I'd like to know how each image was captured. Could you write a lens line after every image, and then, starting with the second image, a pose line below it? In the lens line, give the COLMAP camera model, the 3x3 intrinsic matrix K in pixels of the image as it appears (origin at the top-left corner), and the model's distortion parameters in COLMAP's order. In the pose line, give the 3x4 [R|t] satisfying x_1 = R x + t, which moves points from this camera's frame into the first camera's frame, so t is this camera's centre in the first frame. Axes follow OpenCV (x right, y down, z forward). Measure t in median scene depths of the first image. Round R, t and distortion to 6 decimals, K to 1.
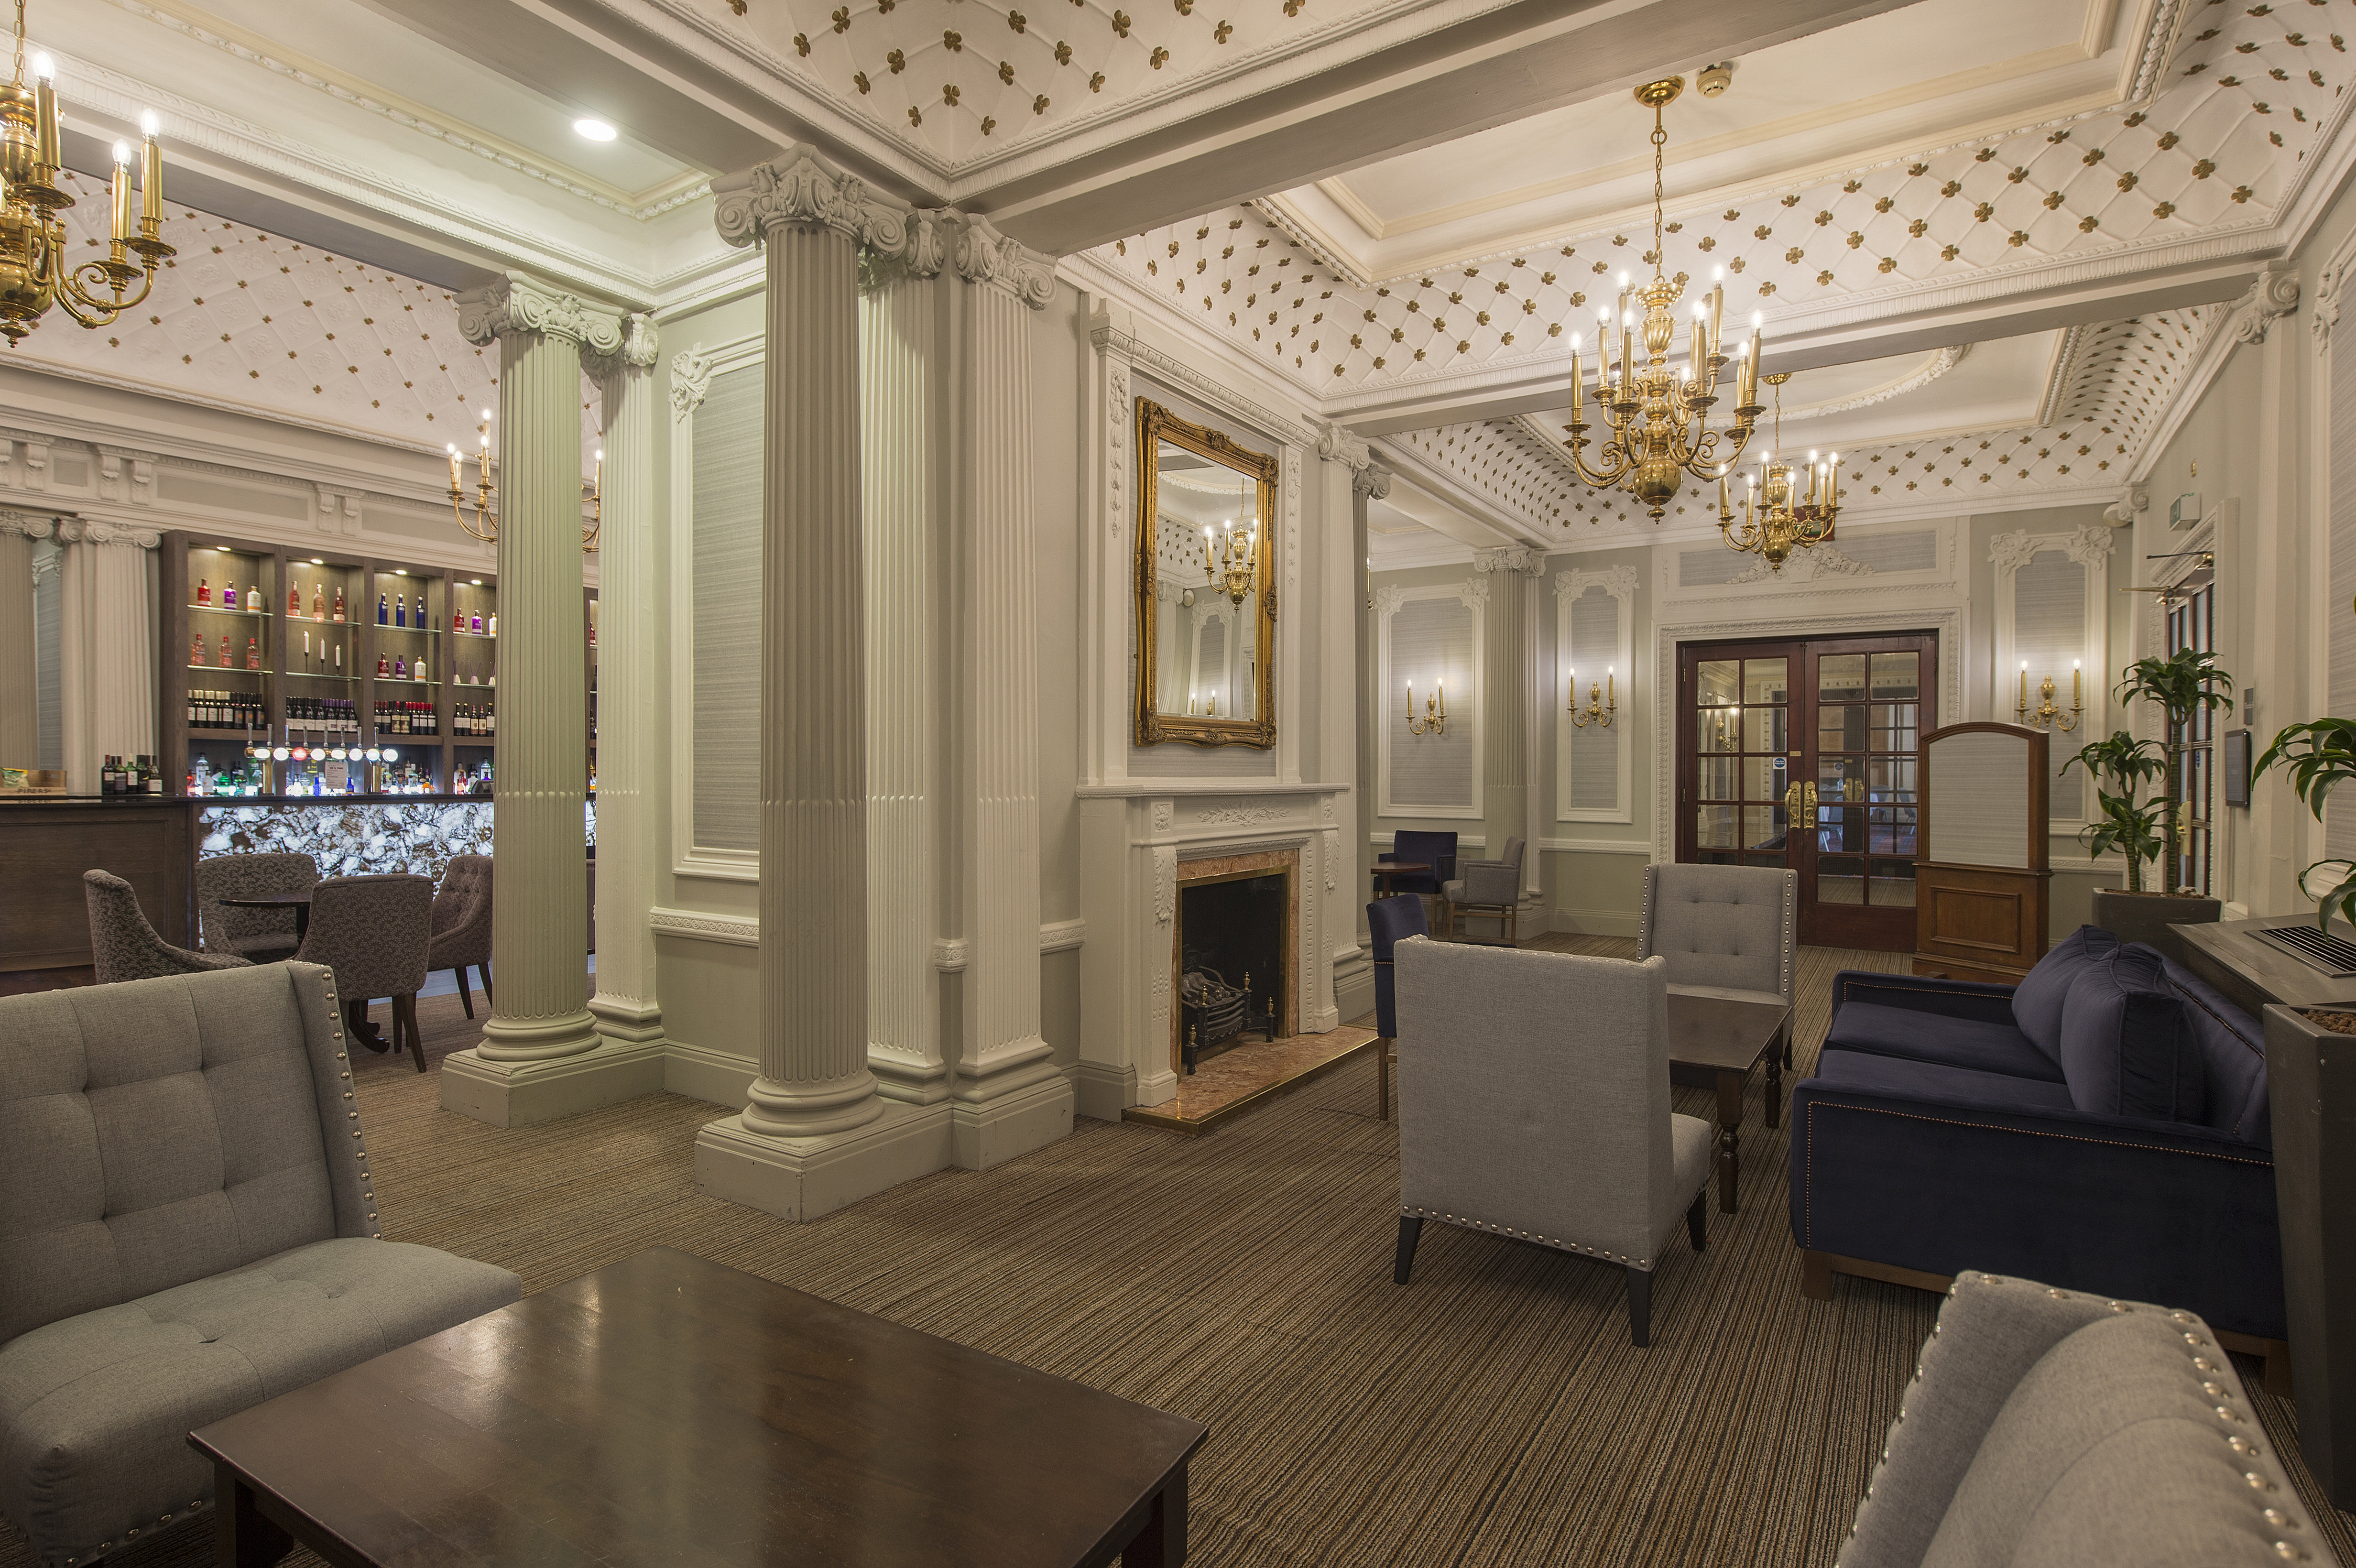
lens RADIAL K [[1188.1, 0, 1173.3], [0, 1188.1, 775.5], [0, 0, 1]] dist [0.000113, 0.000015]
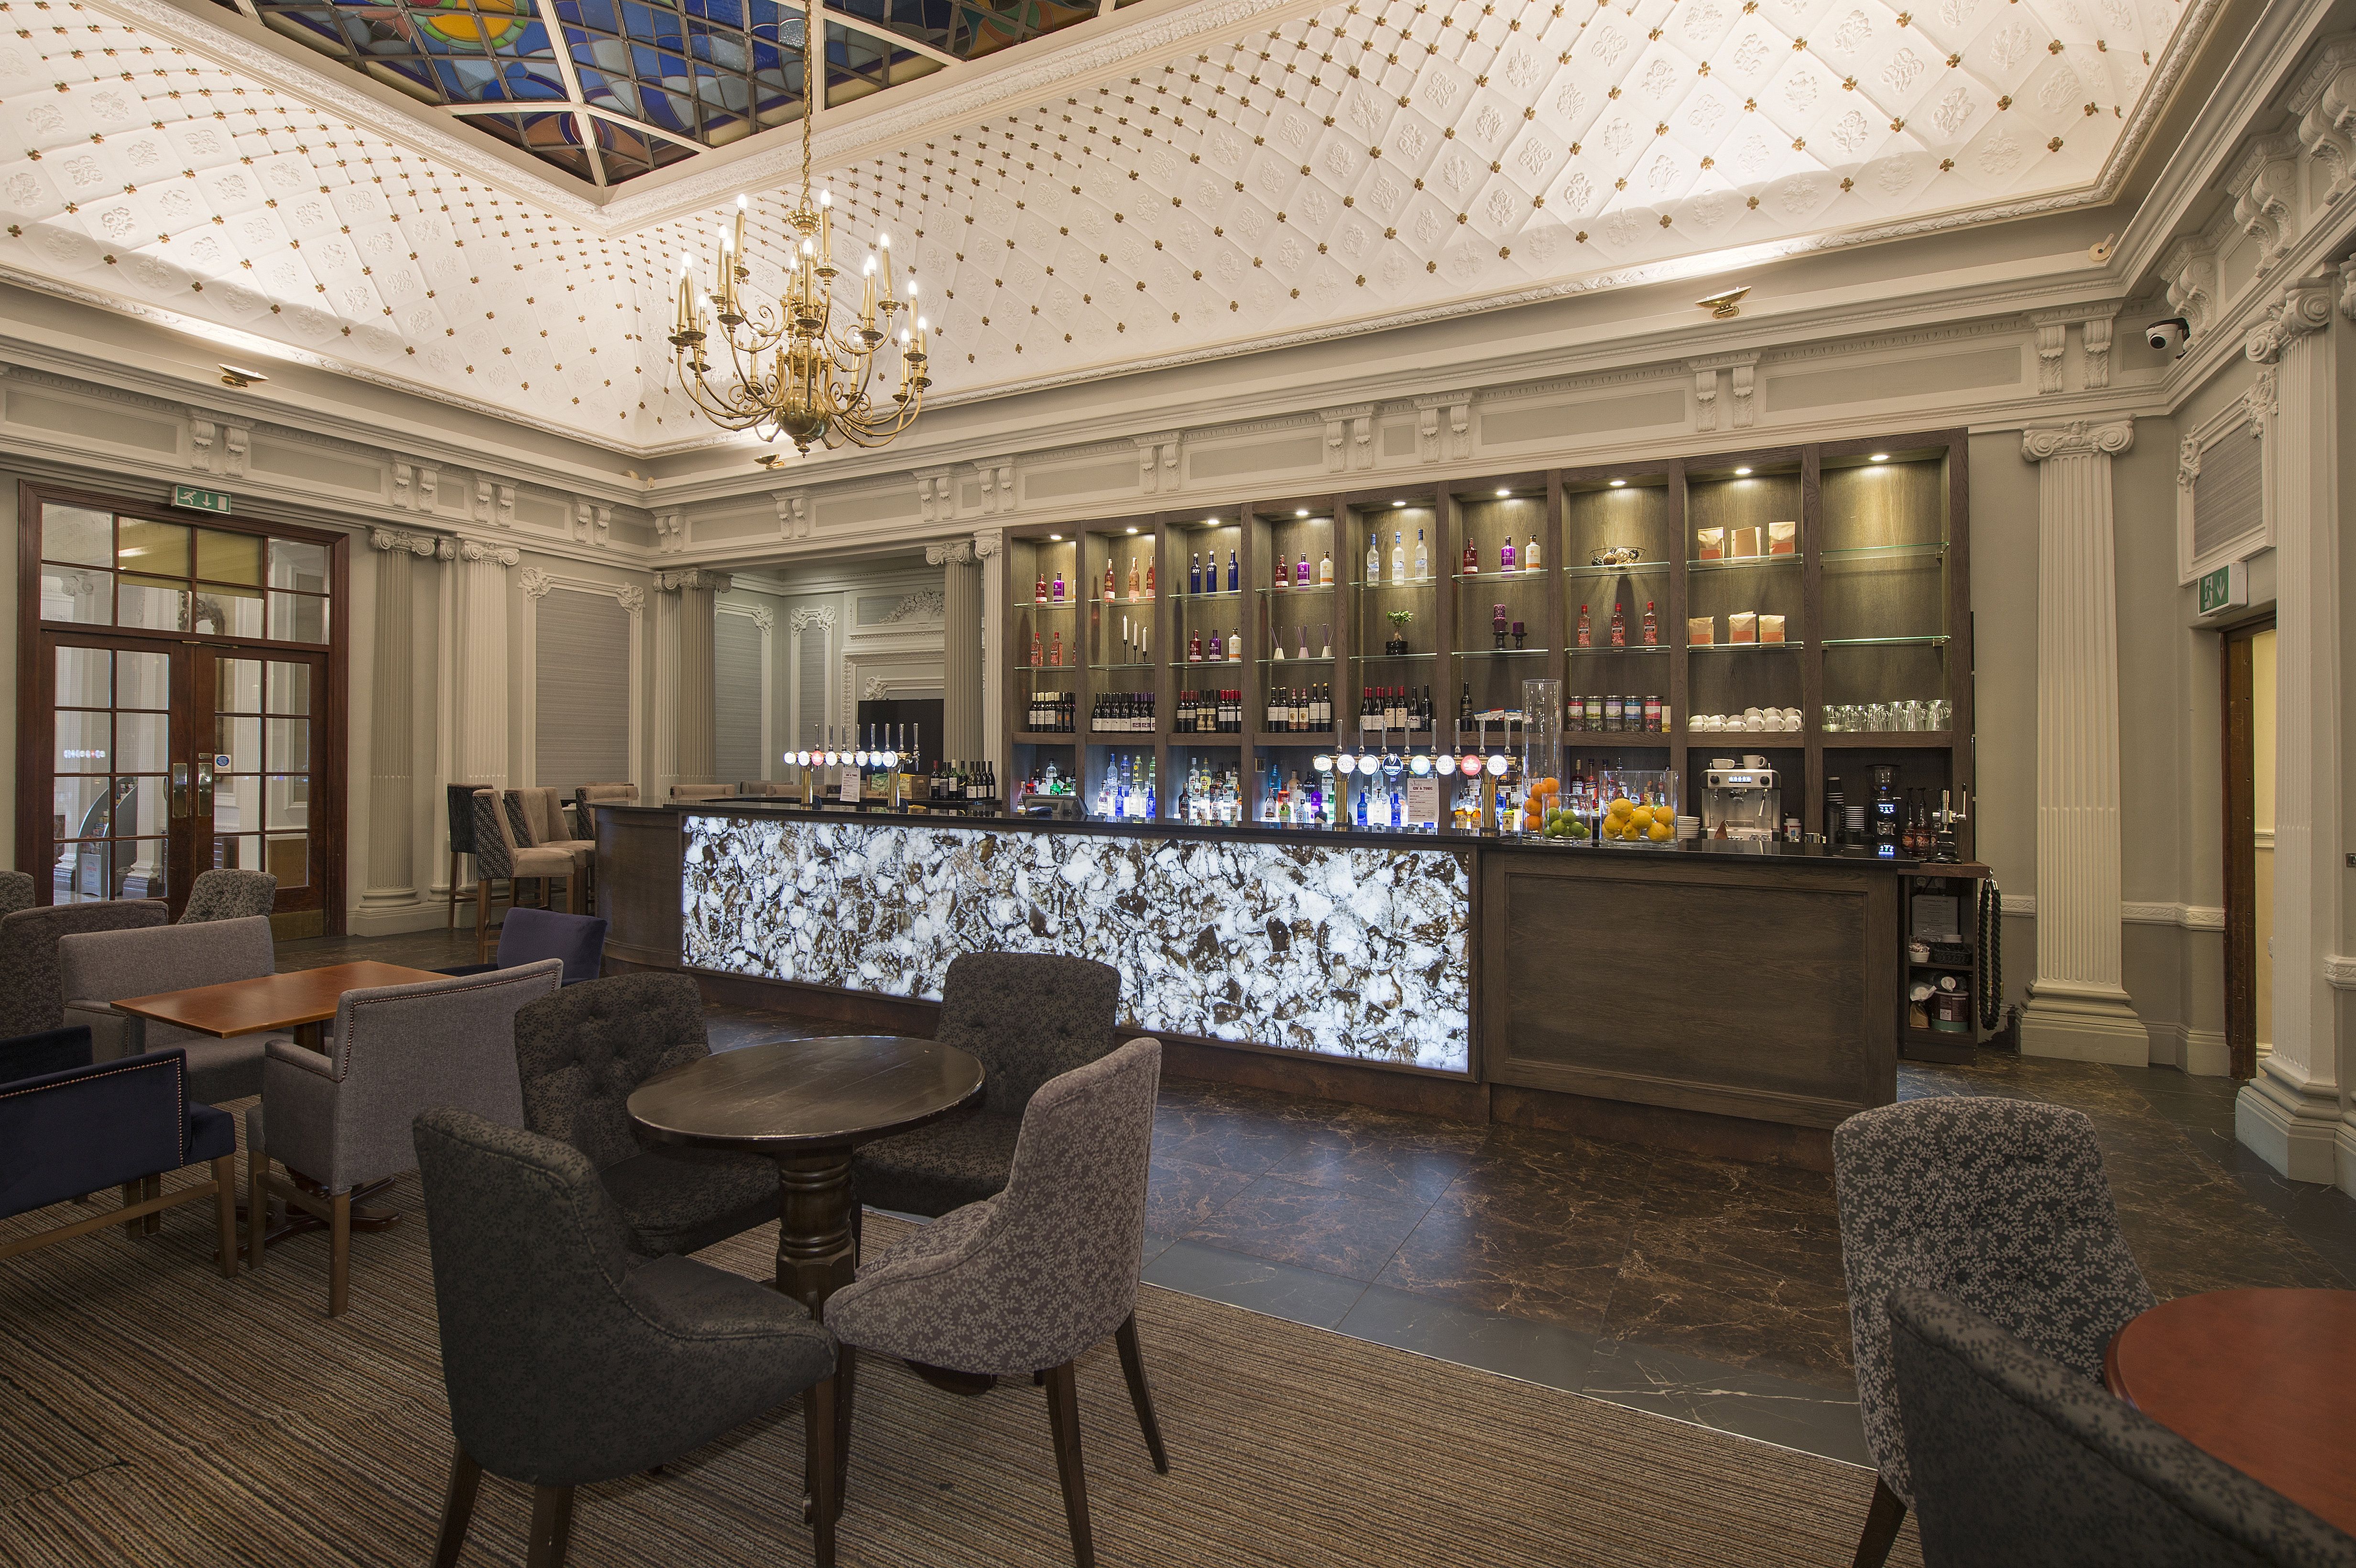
lens RADIAL K [[1133.5, 0, 1173.3], [0, 1133.5, 767.8], [0, 0, 1]] dist [-0.001096, -0.000057]
pose [[0.070993, -0.001081, -0.997476, 0.088927], [-0.014933, 0.999886, -0.002146, -0.013018], [0.997365, 0.015047, 0.070968, 1.151946]]
